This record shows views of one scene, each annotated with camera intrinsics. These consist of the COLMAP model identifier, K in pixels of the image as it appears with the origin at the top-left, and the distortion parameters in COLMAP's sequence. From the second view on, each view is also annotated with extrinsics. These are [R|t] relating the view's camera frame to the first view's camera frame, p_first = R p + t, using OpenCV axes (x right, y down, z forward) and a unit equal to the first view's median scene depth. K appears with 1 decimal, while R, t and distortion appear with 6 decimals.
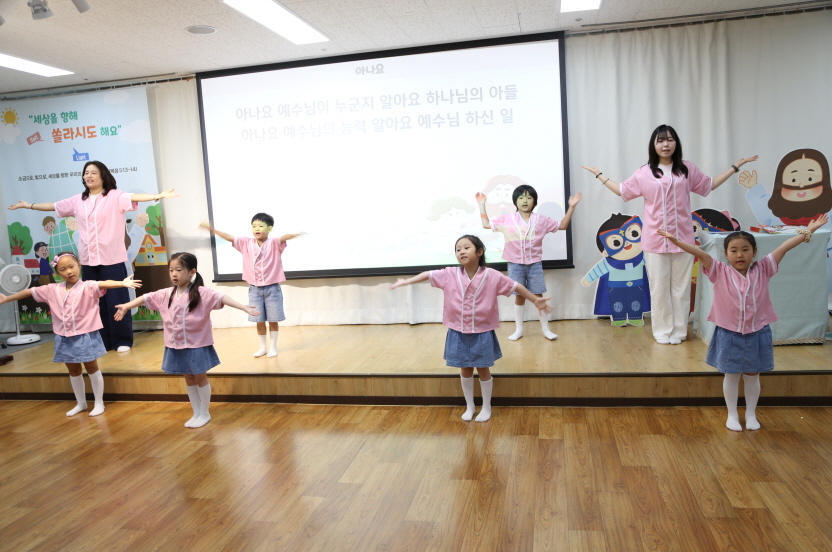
lens RADIAL K [[639.7, 0, 416.0], [0, 639.7, 276.0], [0, 0, 1]] dist [-0.088527, 0.080401]
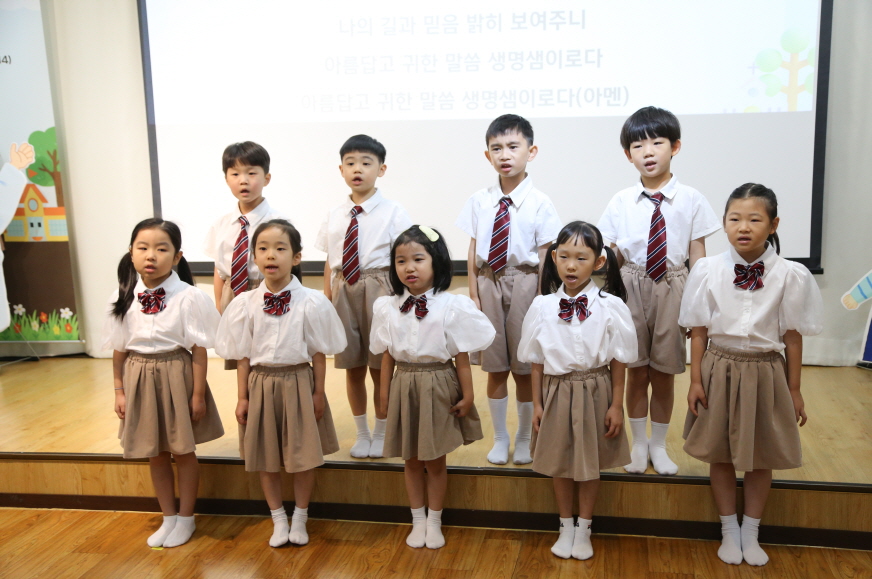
lens RADIAL K [[988.7, 0, 436.0], [0, 988.7, 289.5], [0, 0, 1]] dist [0.087792, 0.006049]
pose [[0.999348, 0.034618, 0.010292, -0.133125], [-0.034804, 0.999223, 0.018483, -0.004861], [-0.009645, -0.018829, 0.999776, 0.210963]]
